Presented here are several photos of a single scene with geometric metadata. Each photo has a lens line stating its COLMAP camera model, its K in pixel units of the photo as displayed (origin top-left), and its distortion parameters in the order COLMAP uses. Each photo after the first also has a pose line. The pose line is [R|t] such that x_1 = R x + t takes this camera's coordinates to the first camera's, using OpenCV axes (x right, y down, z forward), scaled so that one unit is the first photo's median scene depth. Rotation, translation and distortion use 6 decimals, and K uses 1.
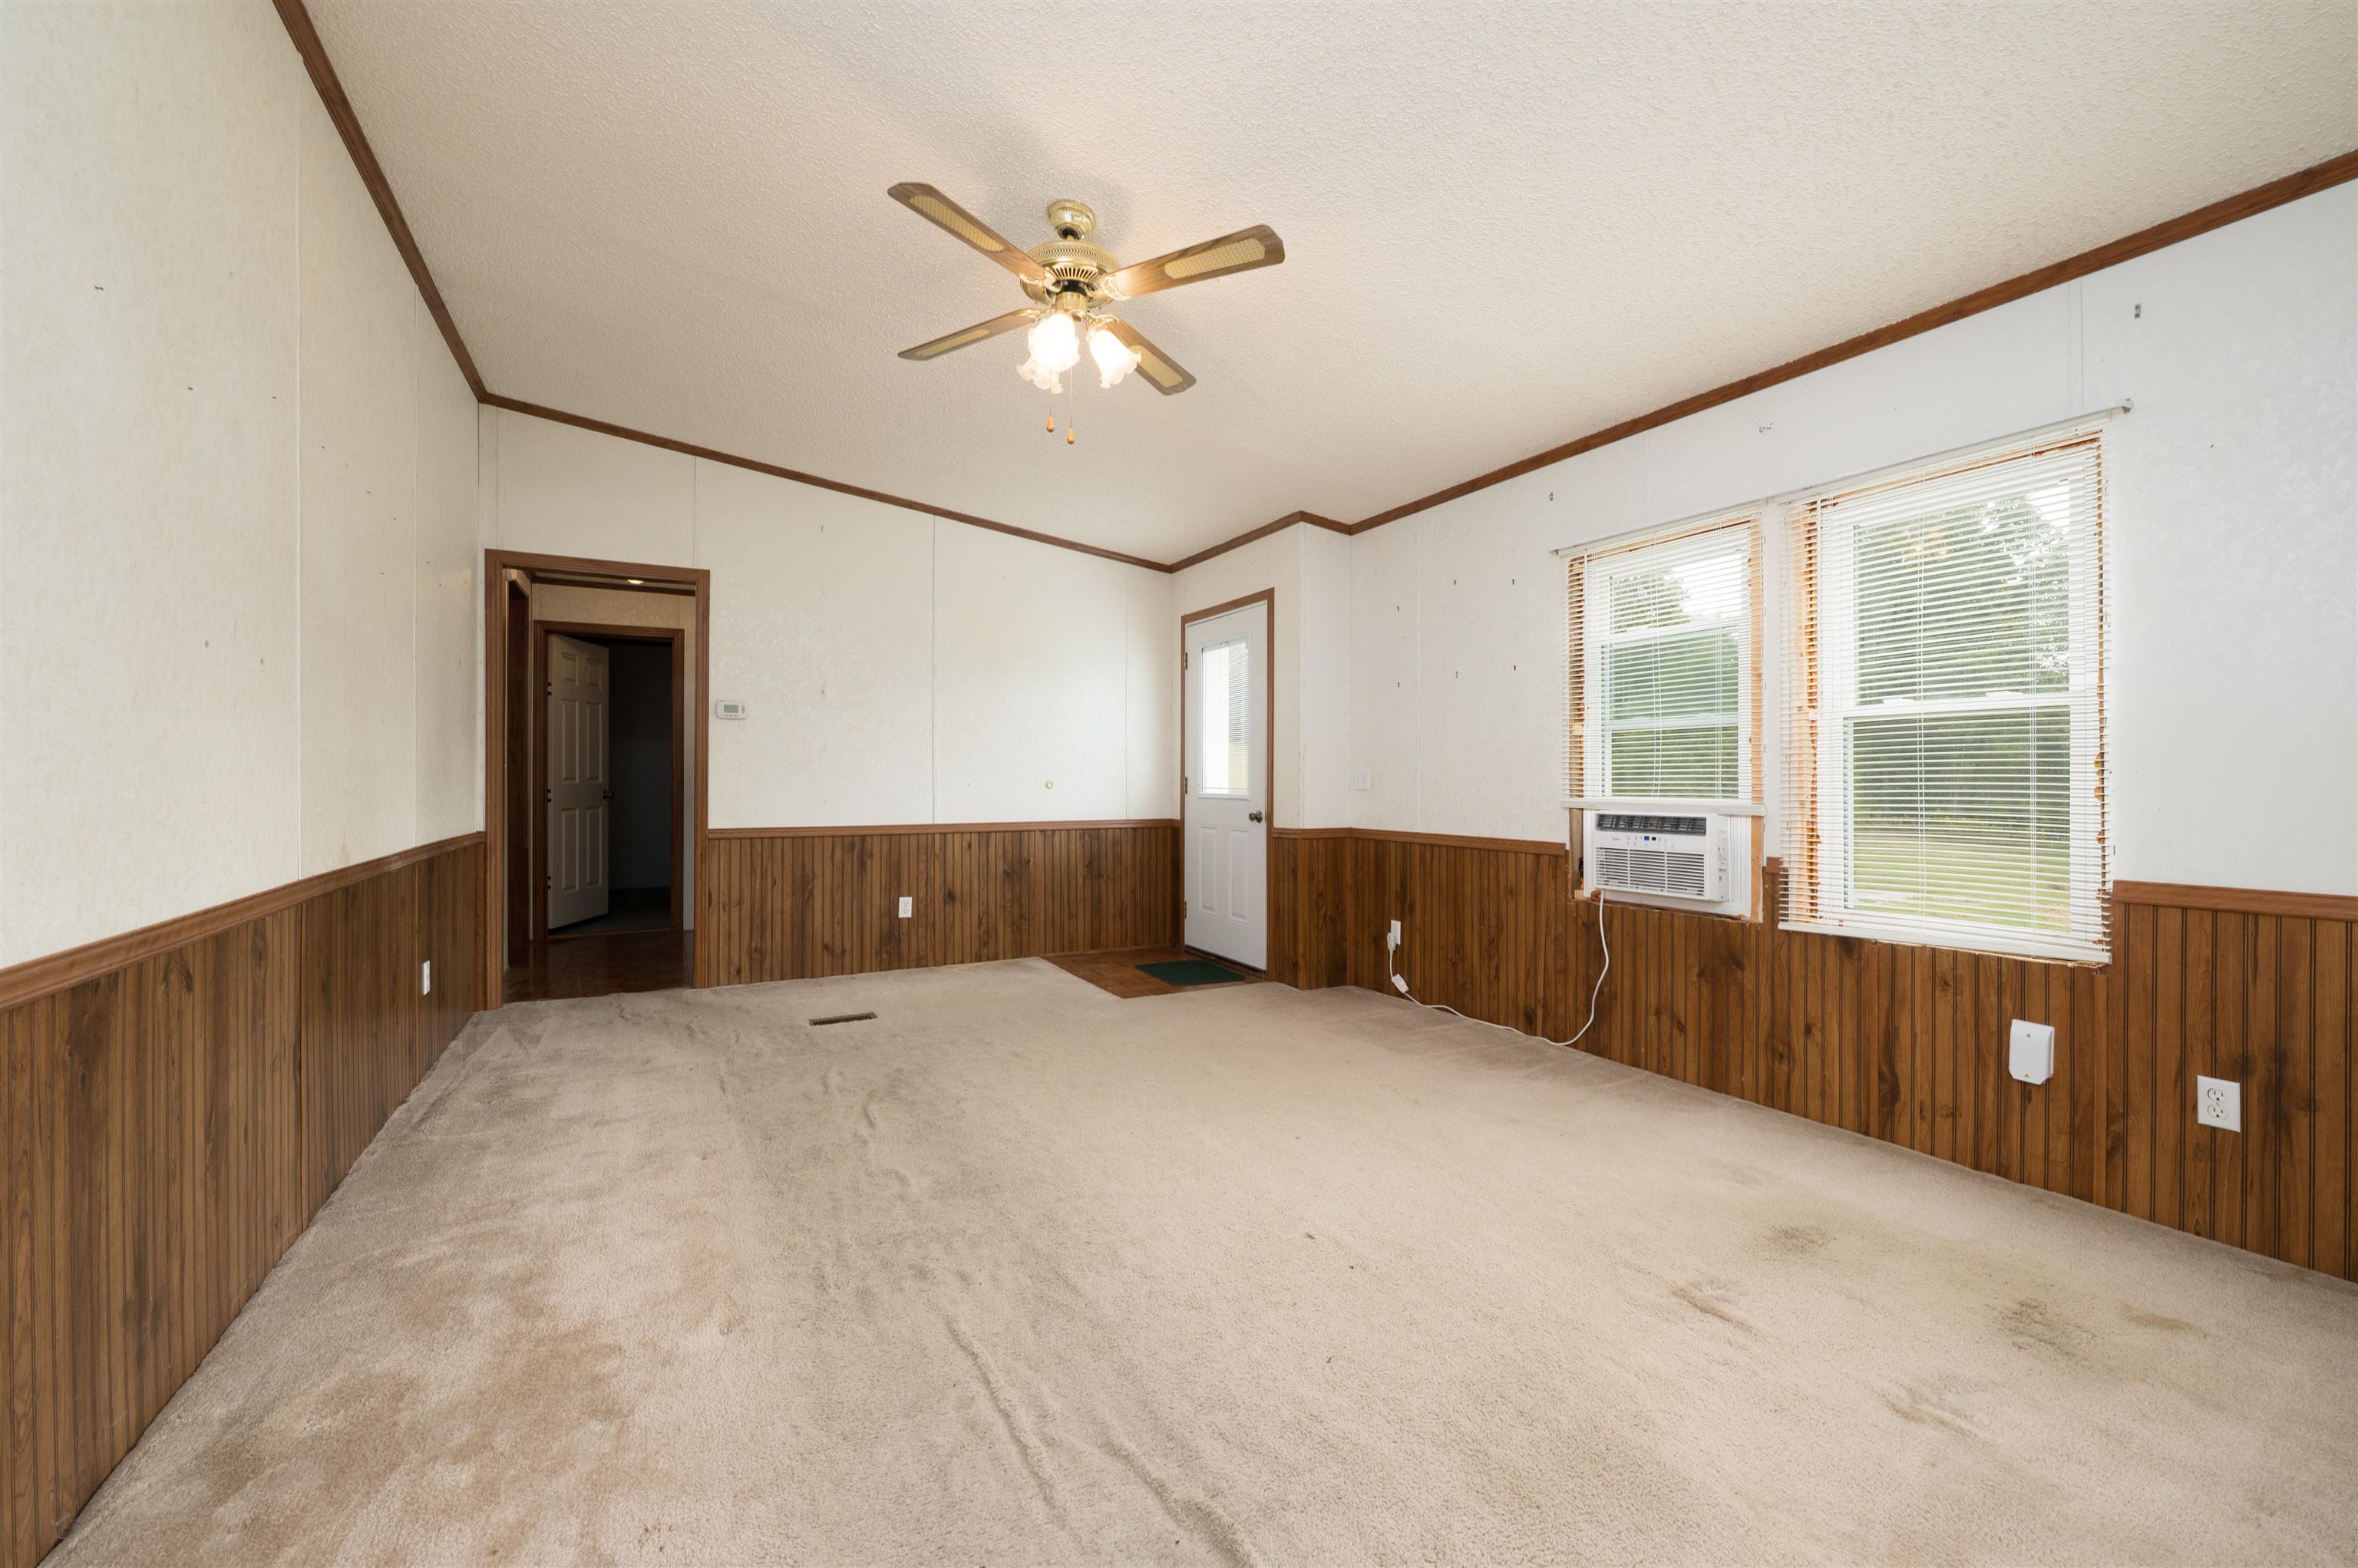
lens RADIAL K [[952.5, 0, 1178.9], [0, 952.5, 778.3], [0, 0, 1]] dist [-0.002503, 0.000948]
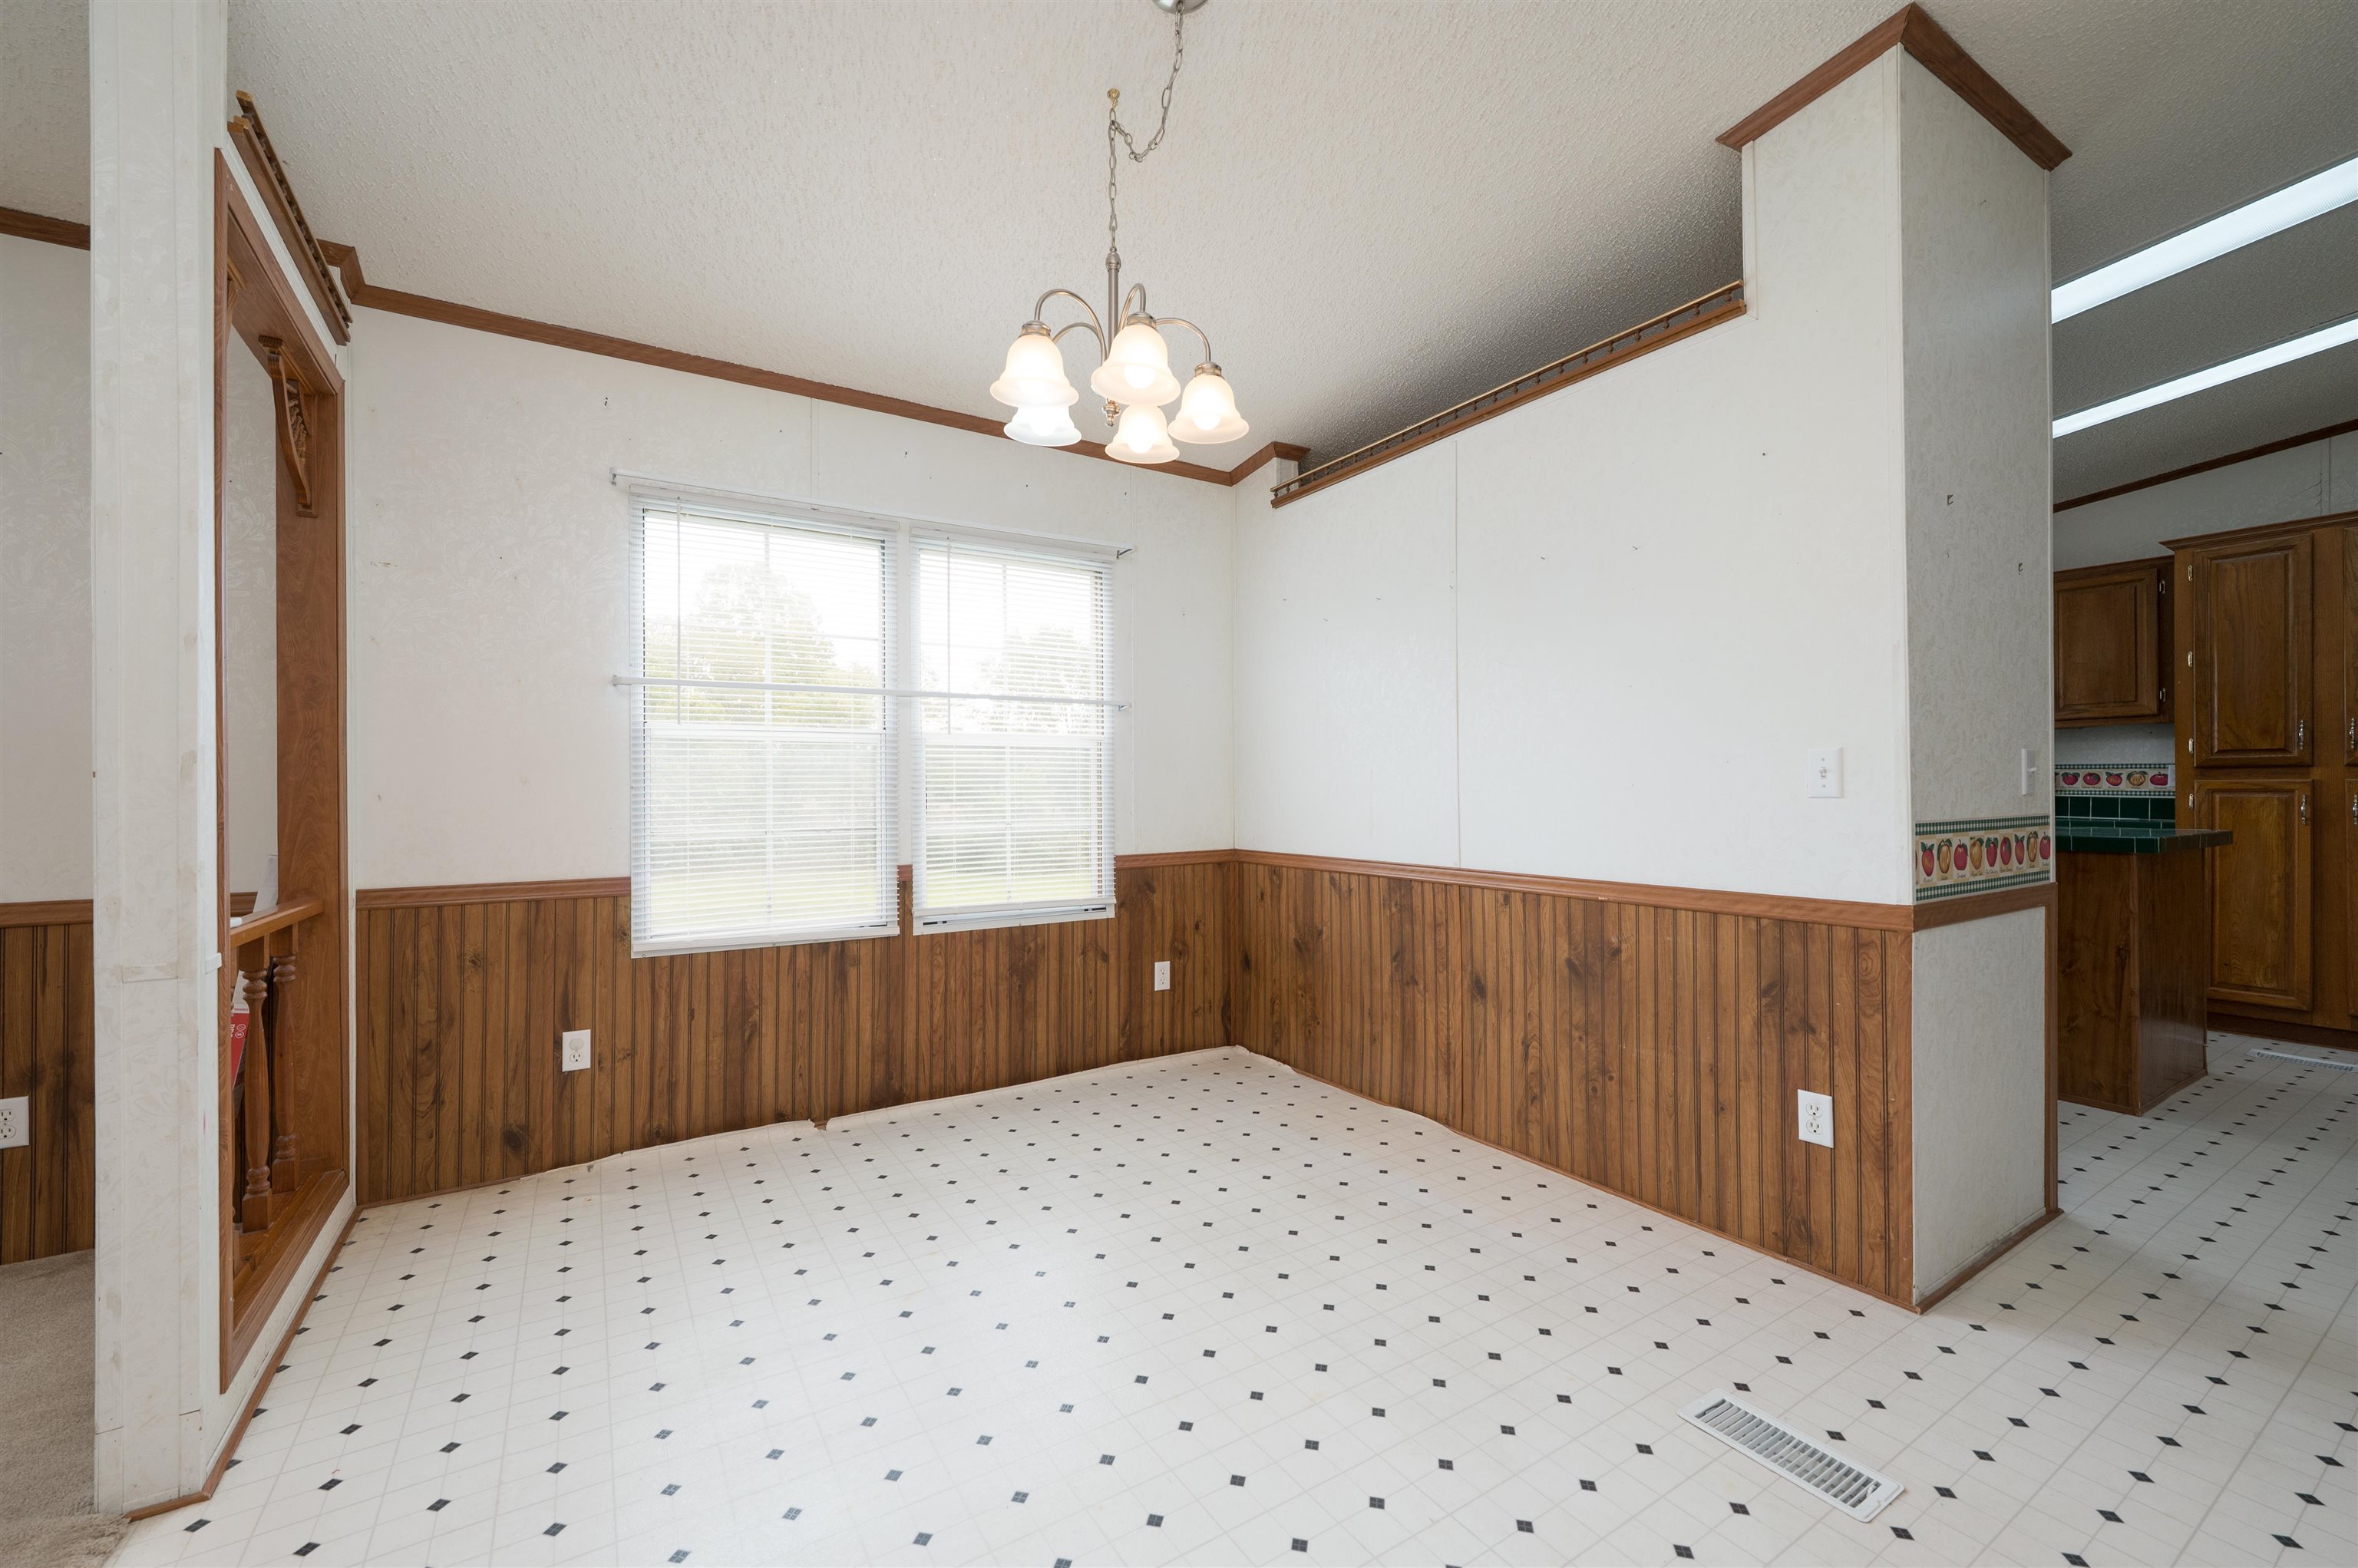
lens RADIAL K [[952.5, 0, 1178.8], [0, 952.5, 783.6], [0, 0, 1]] dist [-0.002503, 0.000948]
pose [[-0.071341, 0.006270, 0.997432, 0.012660], [0.004234, 0.999973, -0.005984, 0.000937], [-0.997443, 0.003796, -0.071366, -0.074156]]
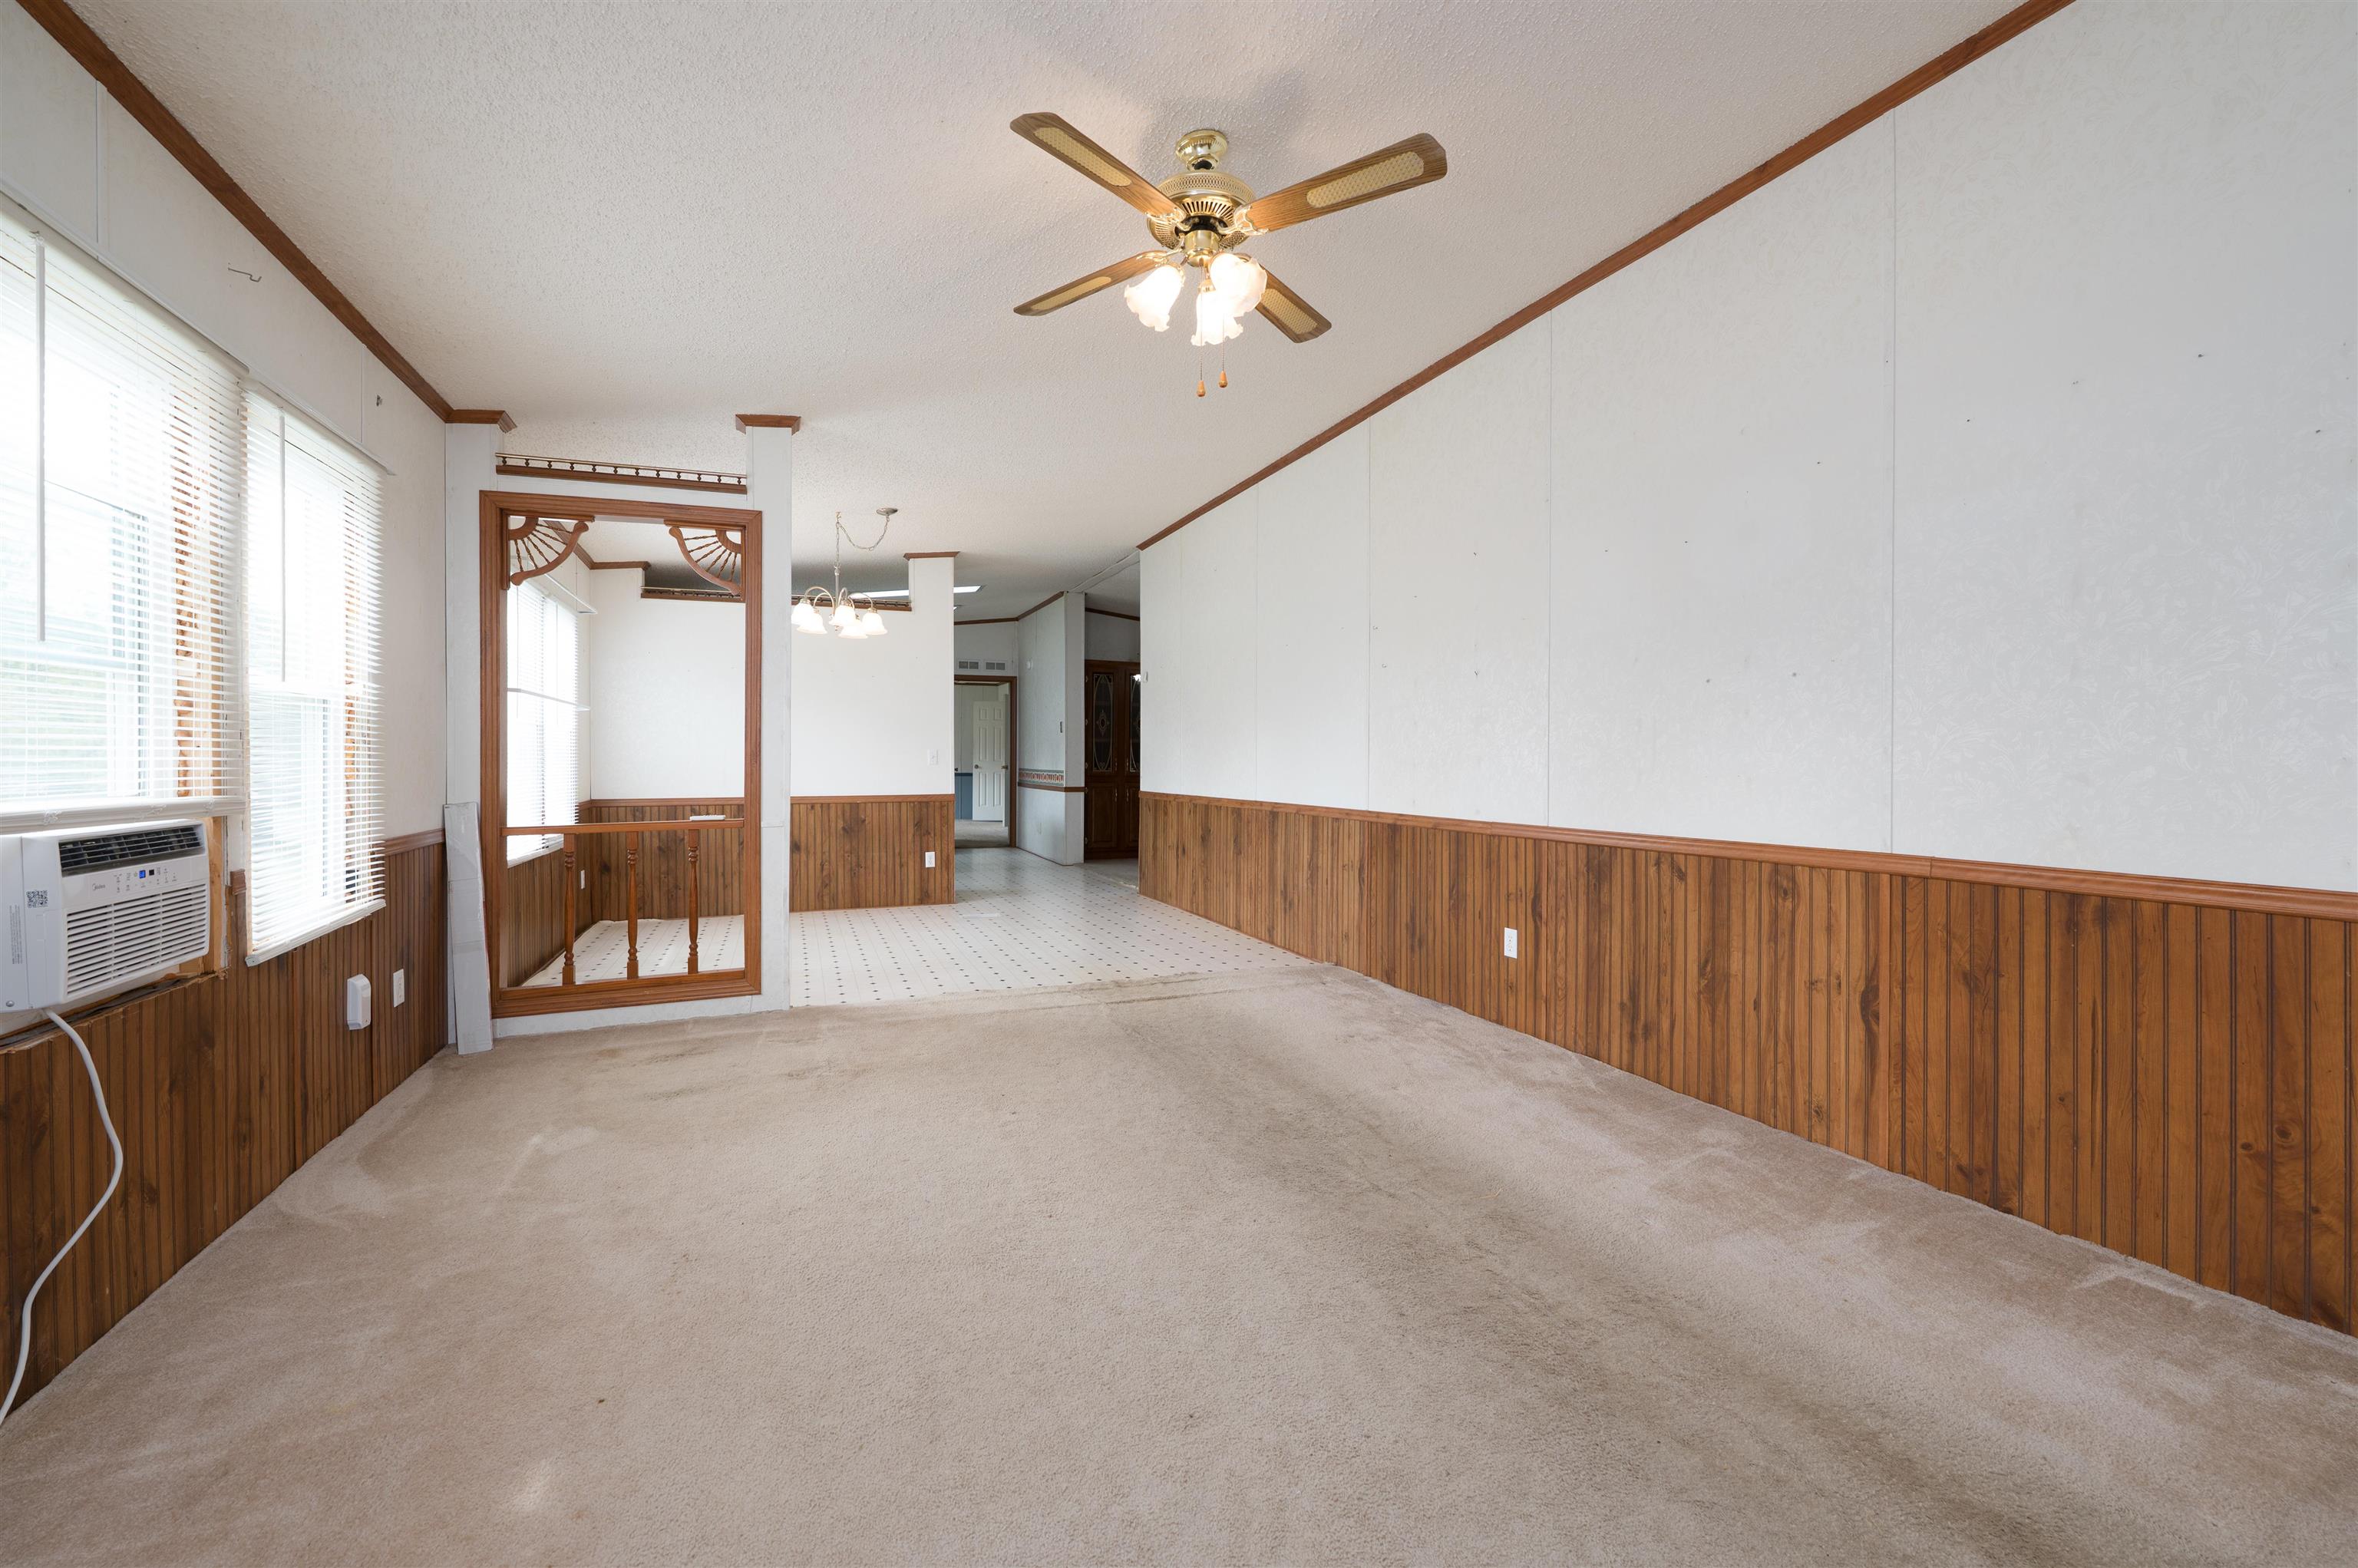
lens RADIAL K [[952.5, 0, 1151.2], [0, 952.5, 770.2], [0, 0, 1]] dist [-0.002503, 0.000948]
pose [[-0.992099, 0.000910, 0.125451, -0.121776], [0.002221, 0.999944, 0.010311, 0.000524], [-0.125435, 0.010508, -0.992046, 1.282777]]
